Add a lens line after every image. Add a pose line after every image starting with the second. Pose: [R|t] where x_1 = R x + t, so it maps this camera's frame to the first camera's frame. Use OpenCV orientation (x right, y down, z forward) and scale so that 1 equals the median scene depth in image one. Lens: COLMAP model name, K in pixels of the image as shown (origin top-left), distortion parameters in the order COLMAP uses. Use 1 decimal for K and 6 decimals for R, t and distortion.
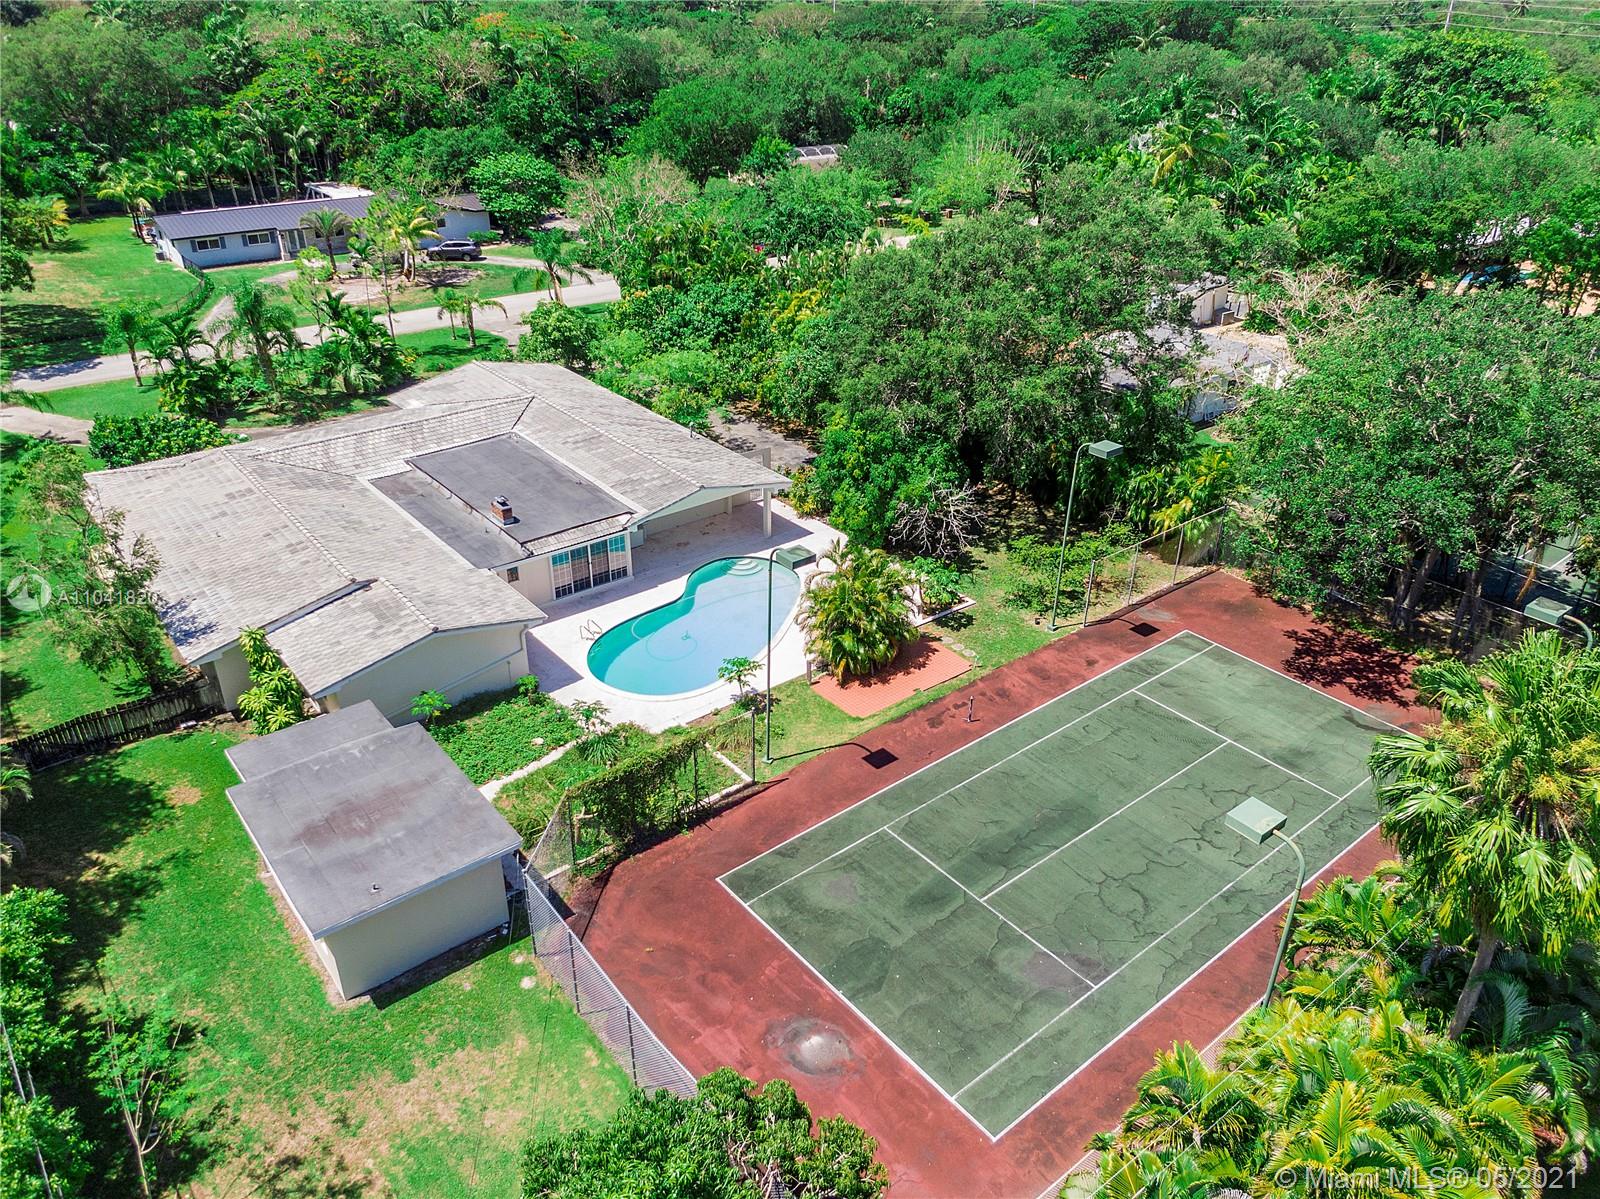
lens RADIAL K [[1140.4, 0, 793.1], [0, 1140.4, 602.4], [0, 0, 1]] dist [0.040385, -0.052204]
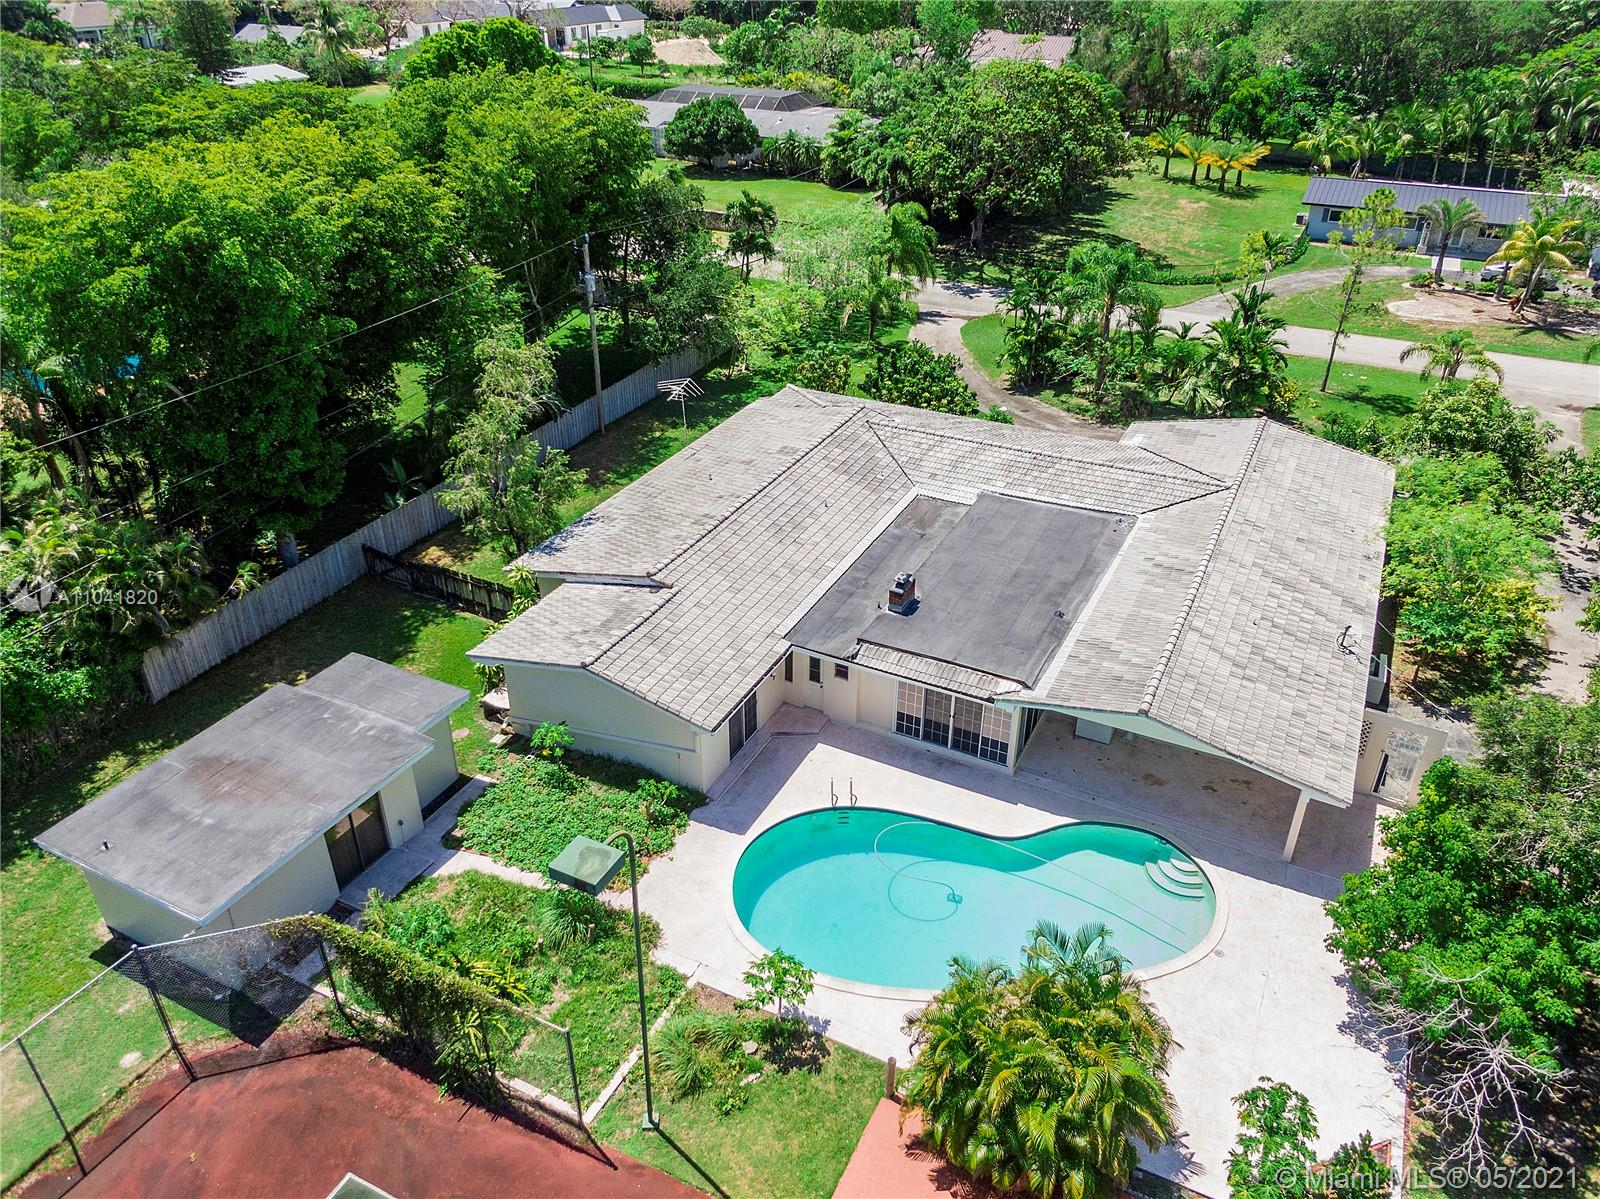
lens RADIAL K [[1140.4, 0, 799.7], [0, 1140.4, 600.9], [0, 0, 1]] dist [0.040385, -0.052204]
pose [[0.414143, 0.452621, -0.789696, 0.300256], [-0.433906, 0.860844, 0.265845, -0.242066], [0.800132, 0.232556, 0.552907, 0.543653]]
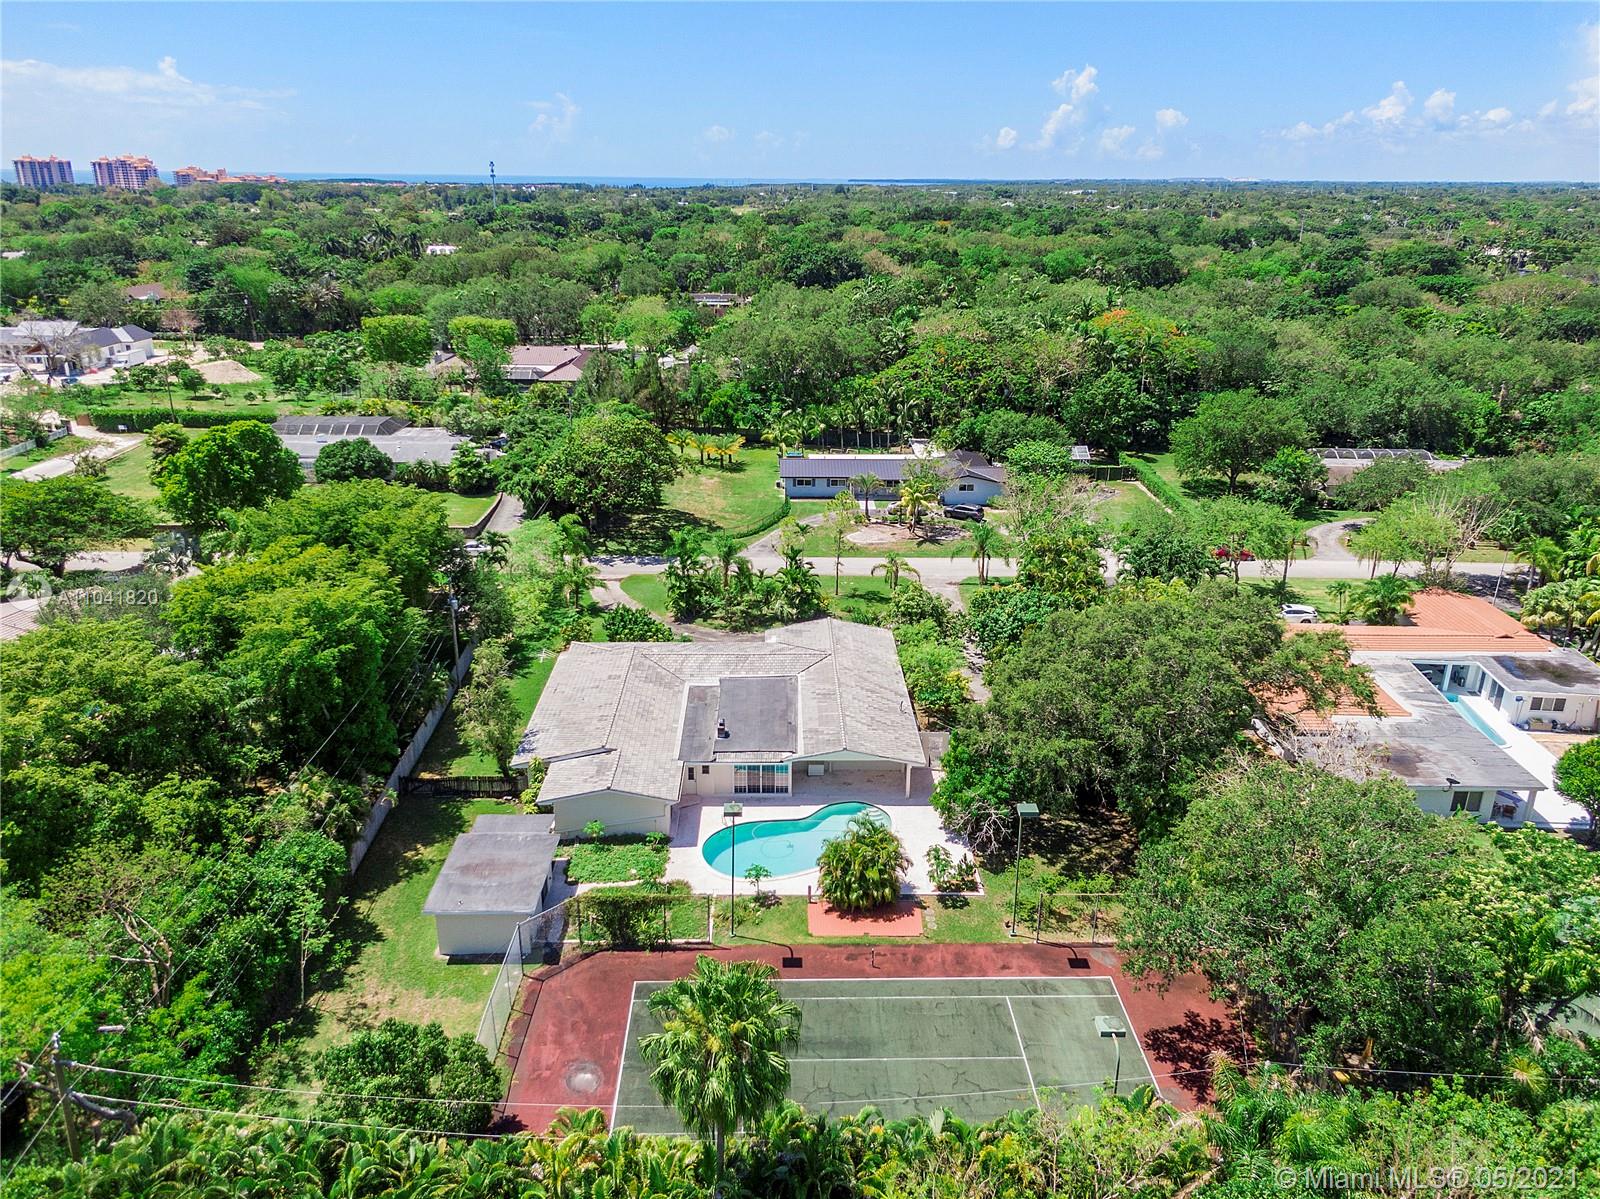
lens RADIAL K [[1140.4, 0, 797.7], [0, 1140.4, 592.5], [0, 0, 1]] dist [0.040385, -0.052204]
pose [[0.790229, 0.201972, -0.578572, 0.696243], [-0.291759, 0.954255, -0.065375, -0.186477], [0.538901, 0.220465, 0.813007, -0.255844]]
